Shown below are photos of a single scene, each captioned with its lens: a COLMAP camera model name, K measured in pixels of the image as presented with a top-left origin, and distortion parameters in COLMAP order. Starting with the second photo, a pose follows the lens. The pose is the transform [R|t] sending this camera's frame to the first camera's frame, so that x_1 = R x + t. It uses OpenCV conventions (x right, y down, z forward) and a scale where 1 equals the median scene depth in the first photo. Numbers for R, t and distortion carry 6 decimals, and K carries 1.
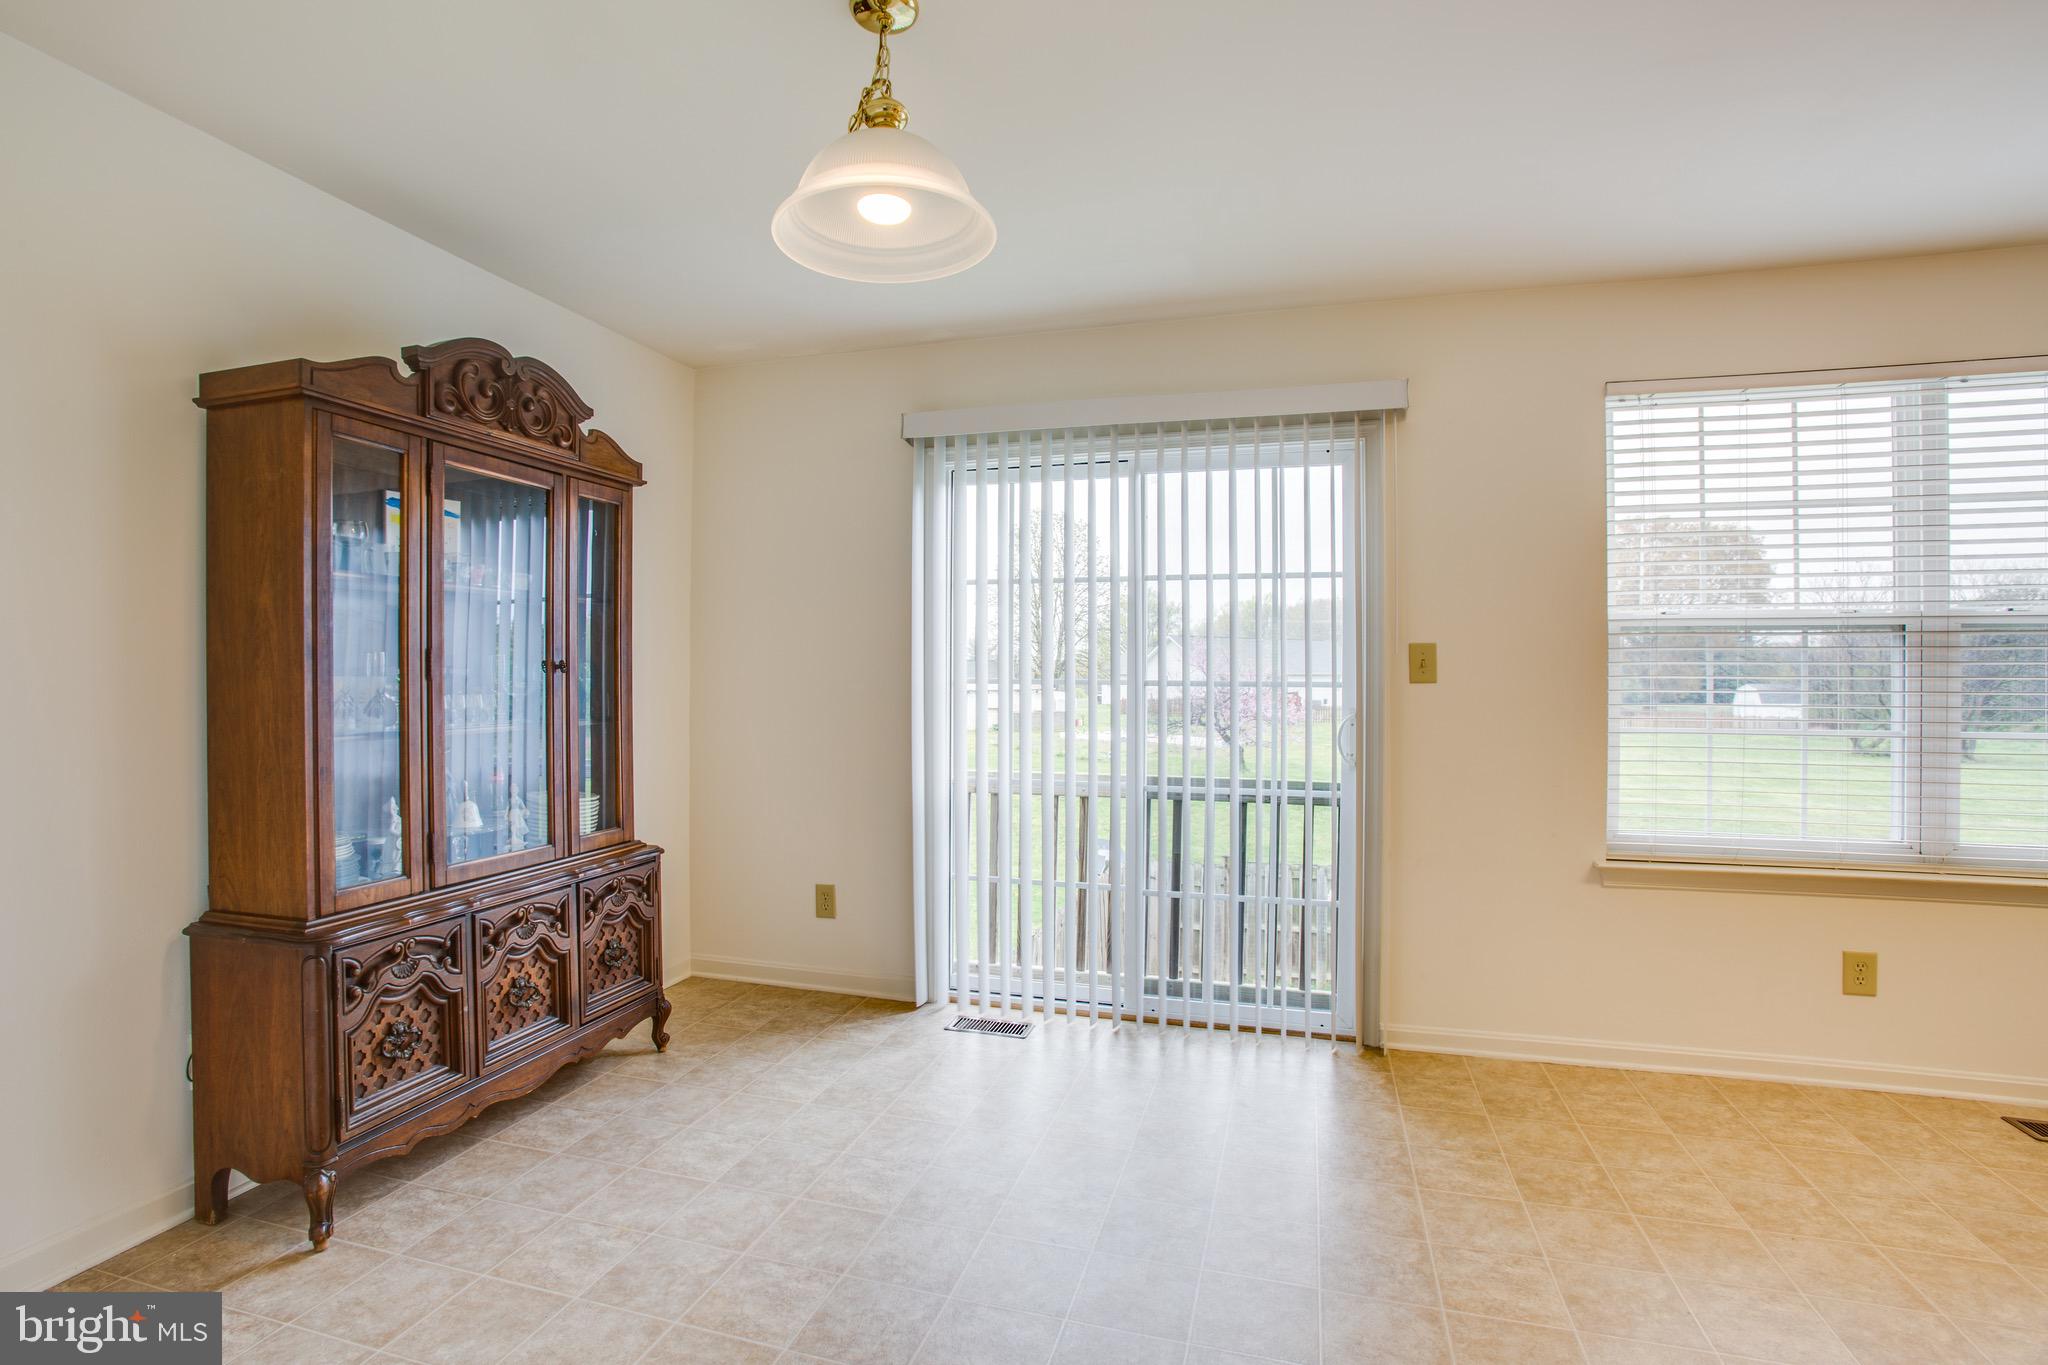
lens RADIAL K [[941.5, 0, 1024.0], [0, 941.5, 682.5], [0, 0, 1]] dist [-0.077405, 0.030316]
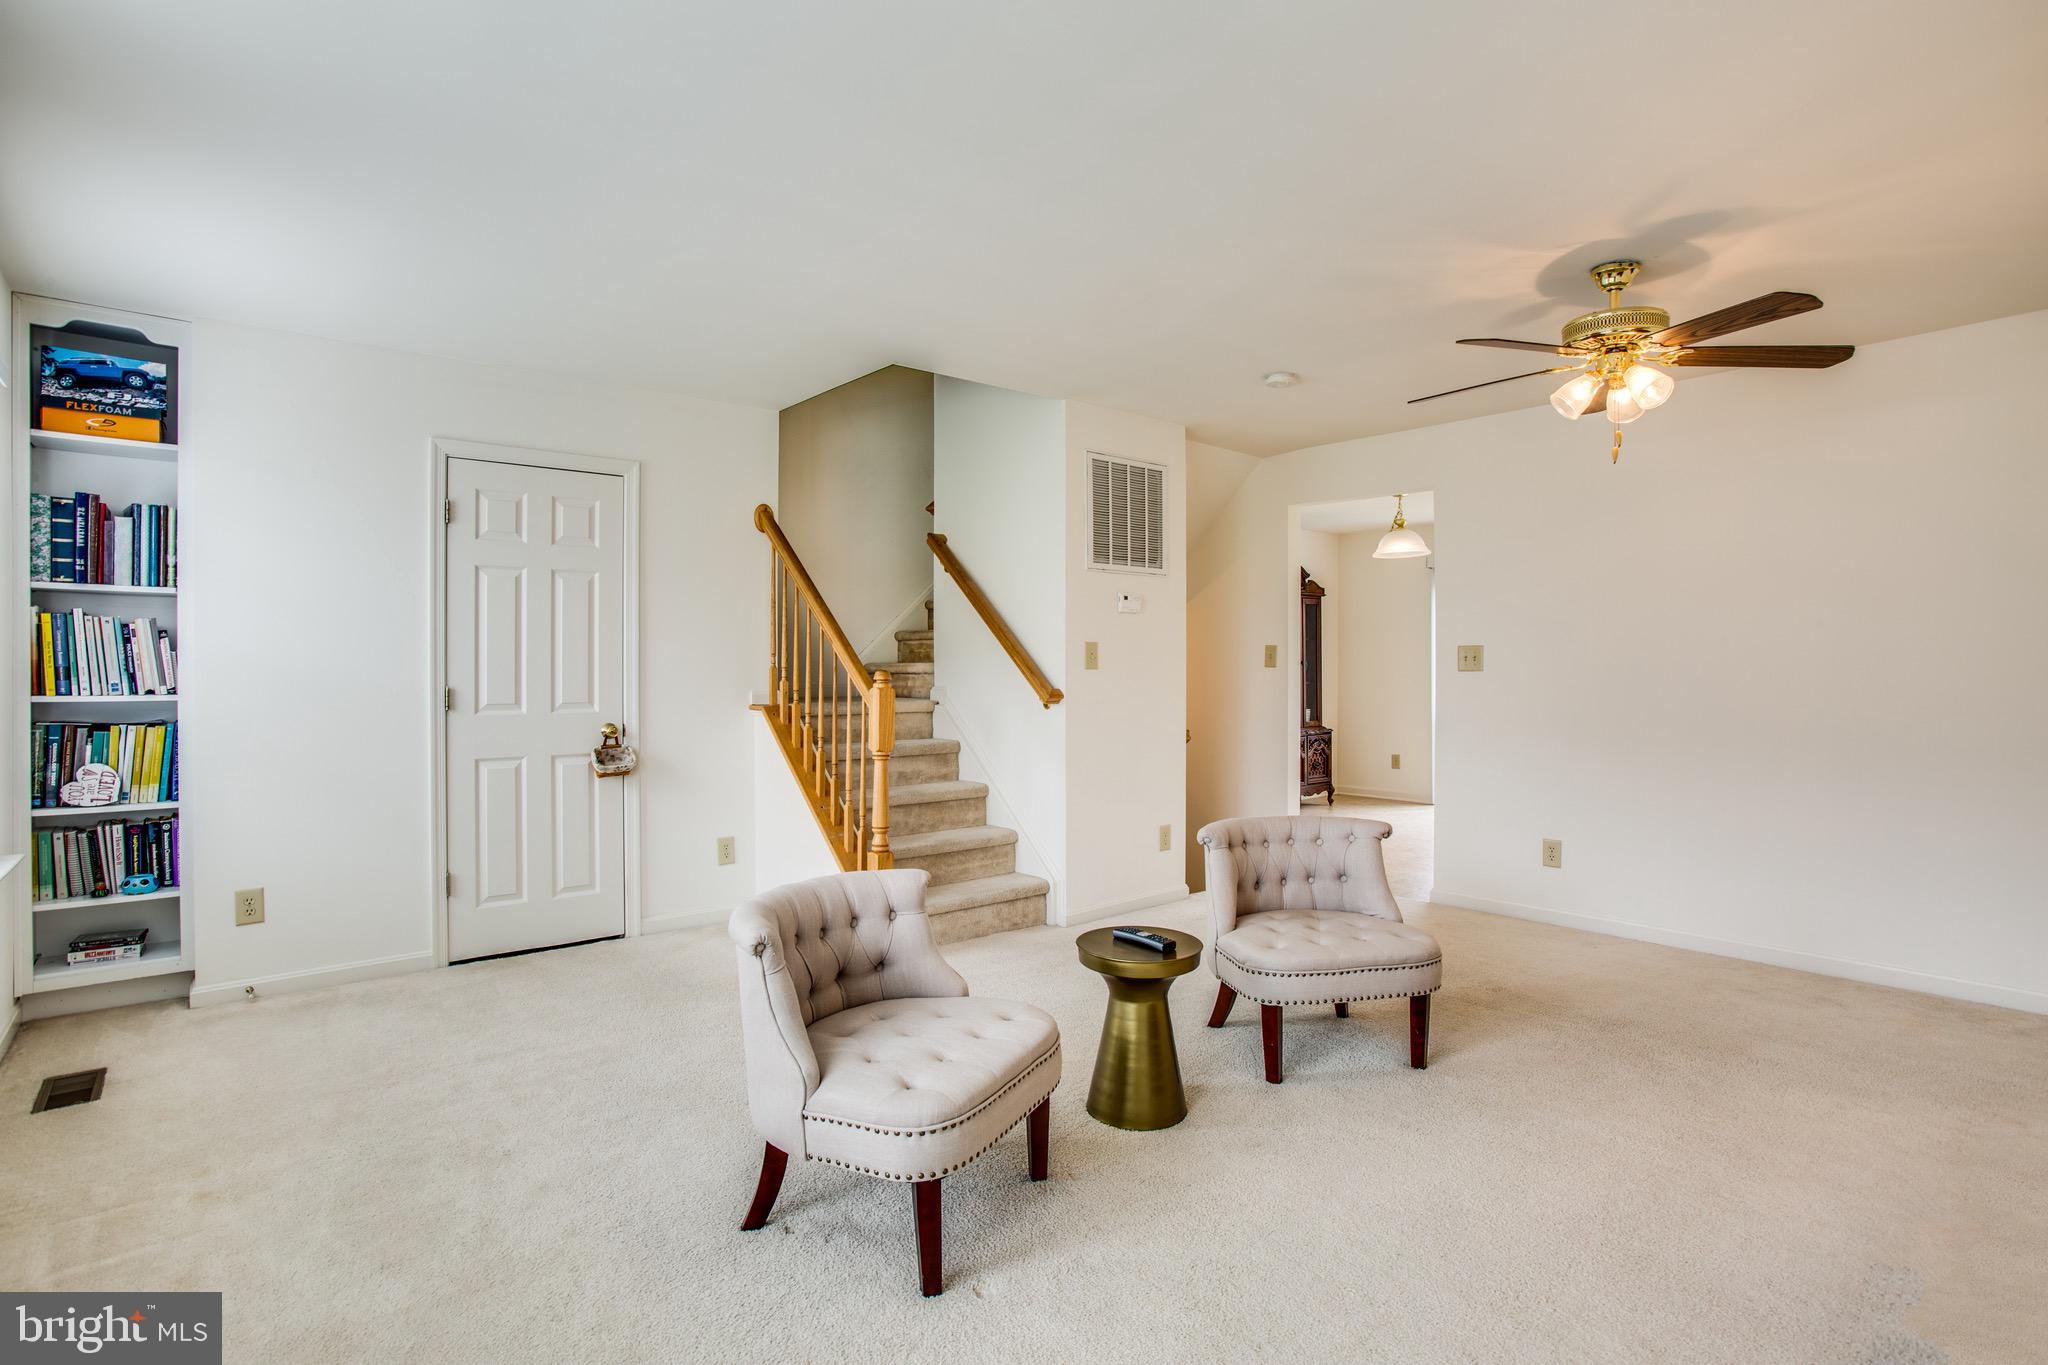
lens RADIAL K [[1059.5, 0, 1024.0], [0, 1059.5, 682.5], [0, 0, 1]] dist [-0.000487, -0.000024]
pose [[0.831331, 0.005174, -0.555754, 0.630756], [0.000454, 0.999950, 0.009989, 0.007925], [0.555778, -0.008556, 0.831287, -2.246523]]
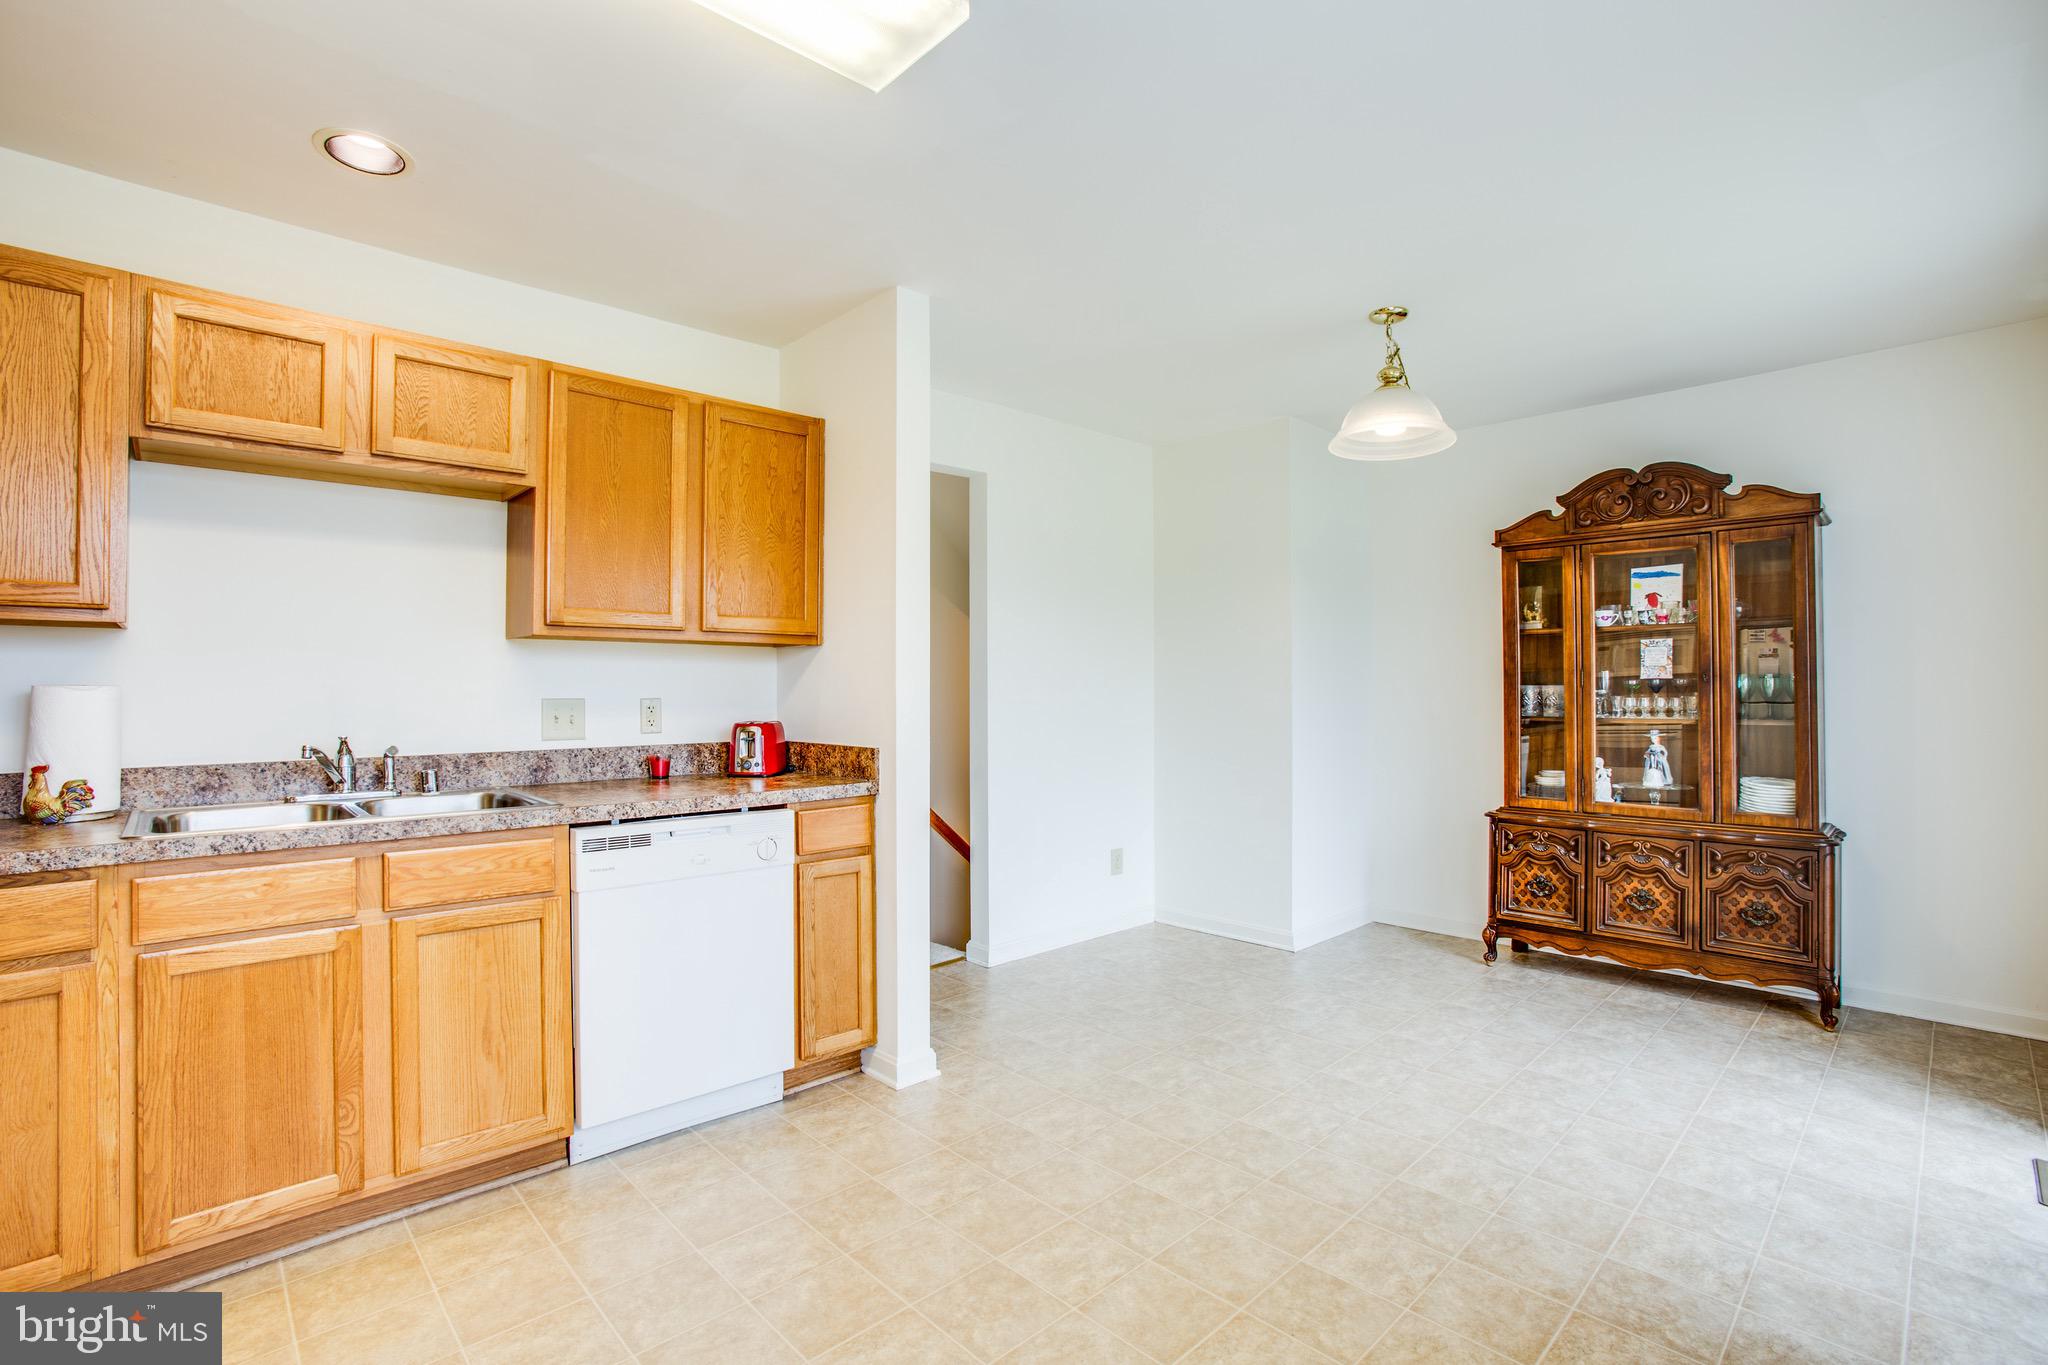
lens RADIAL K [[941.5, 0, 1024.0], [0, 941.5, 682.5], [0, 0, 1]] dist [-0.077405, 0.030316]
pose [[-0.485264, -0.002130, -0.874365, 1.052517], [0.000690, 0.999996, -0.002819, -0.005515], [0.874368, -0.001971, -0.485260, 0.732493]]
